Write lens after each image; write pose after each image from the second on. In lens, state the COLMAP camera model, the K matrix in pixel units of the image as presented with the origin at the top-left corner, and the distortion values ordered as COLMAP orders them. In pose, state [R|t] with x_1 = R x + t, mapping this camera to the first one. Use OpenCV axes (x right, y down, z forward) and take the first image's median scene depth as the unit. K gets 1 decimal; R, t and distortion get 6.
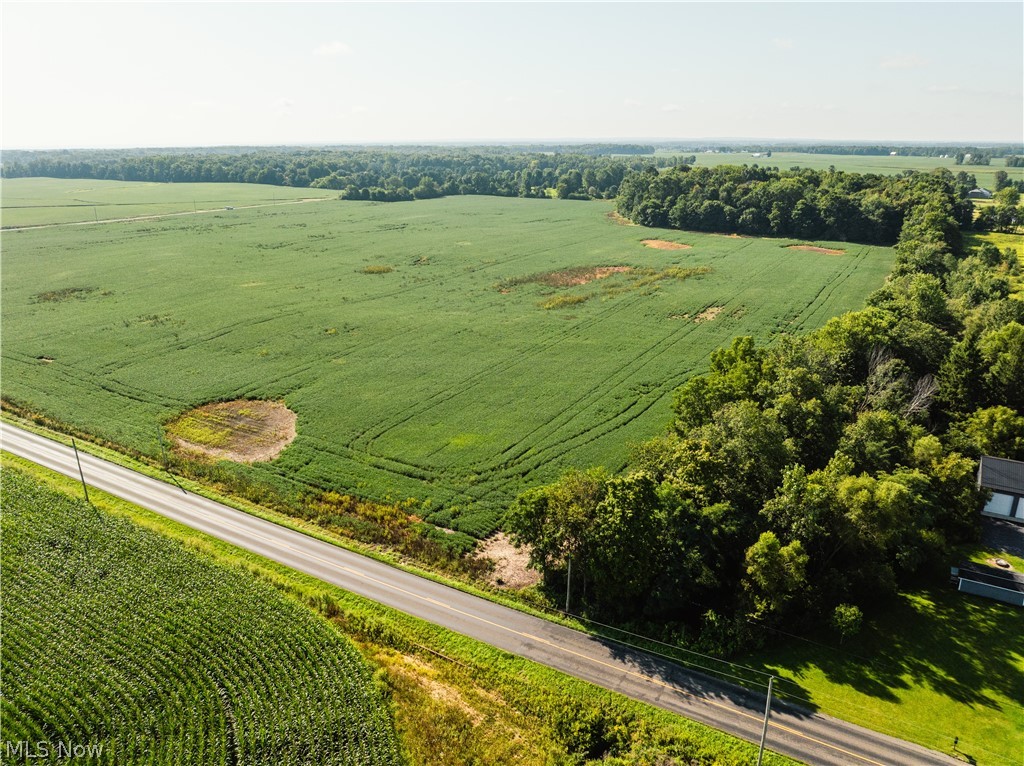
lens RADIAL K [[716.5, 0, 512.0], [0, 716.5, 383.0], [0, 0, 1]] dist [-0.033147, -0.001985]
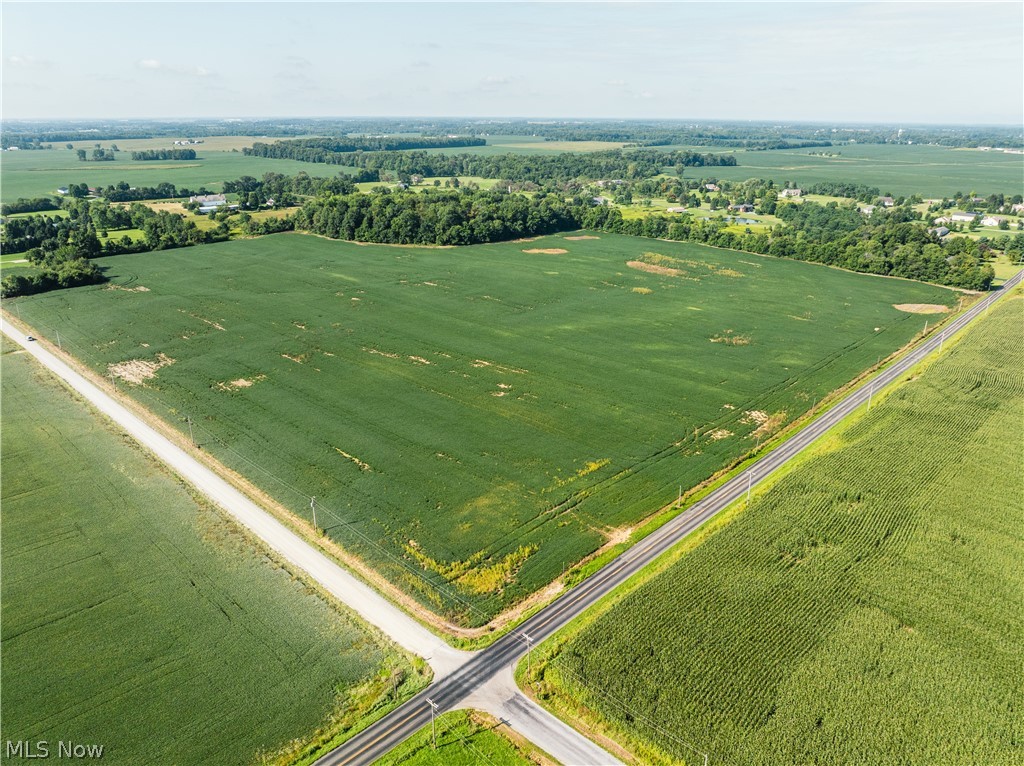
lens RADIAL K [[716.5, 0, 512.0], [0, 716.5, 383.0], [0, 0, 1]] dist [-0.033147, -0.001985]
pose [[0.245183, -0.342529, 0.906951, -1.248850], [0.315659, 0.912733, 0.259378, -0.334625], [-0.916648, 0.222692, 0.331909, 0.558508]]
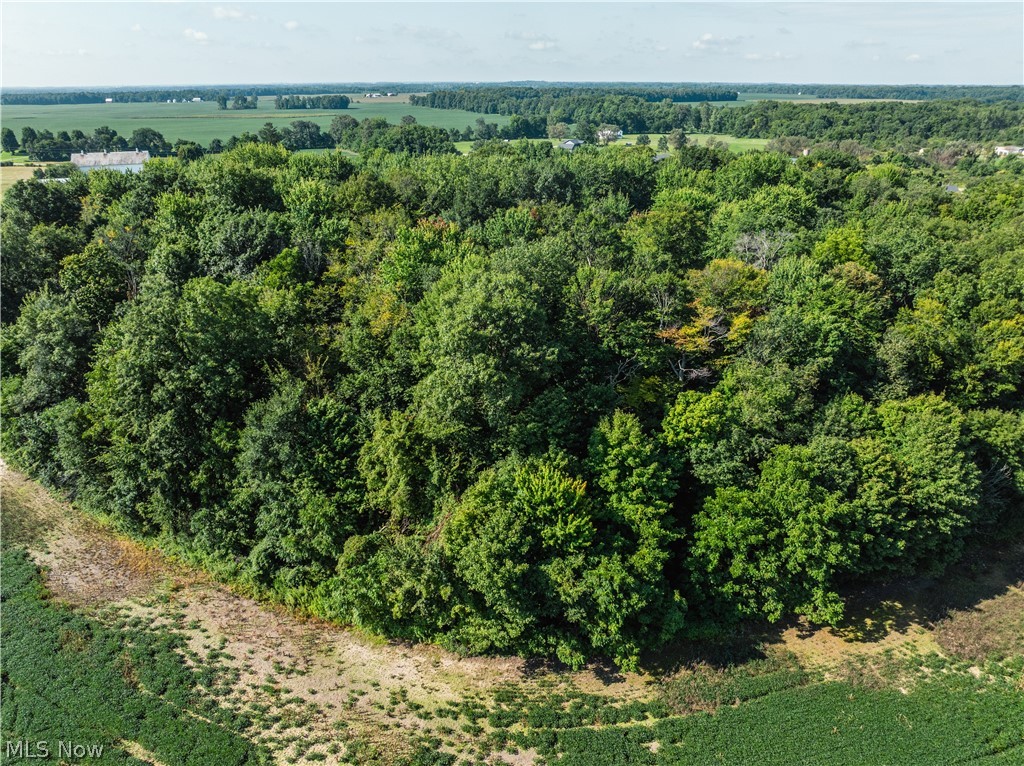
lens RADIAL K [[716.5, 0, 512.0], [0, 716.5, 383.0], [0, 0, 1]] dist [-0.033147, -0.001985]
pose [[0.534042, -0.332221, 0.777449, 0.100488], [0.280885, 0.937047, 0.207476, -0.333376], [-0.797435, 0.107573, 0.593739, 1.005830]]
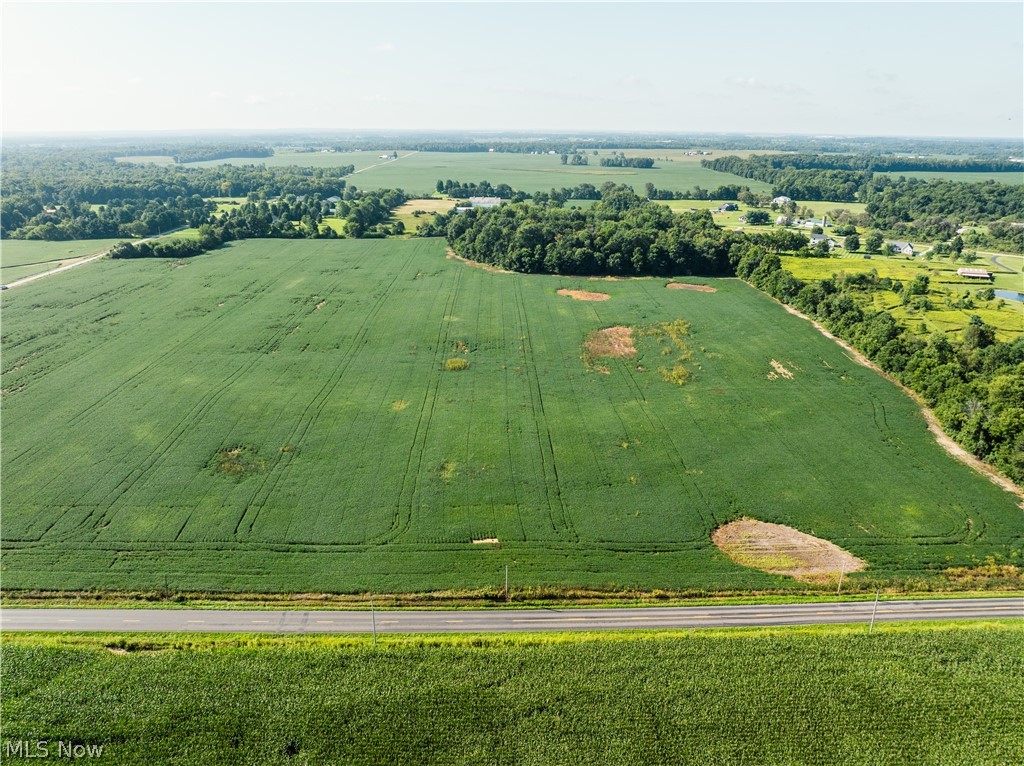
lens RADIAL K [[716.5, 0, 512.0], [0, 716.5, 383.0], [0, 0, 1]] dist [-0.033147, -0.001985]
pose [[0.855103, -0.171120, 0.489405, -0.447946], [0.166054, 0.984629, 0.054141, -0.123207], [-0.491147, 0.034972, 0.870374, 0.035791]]
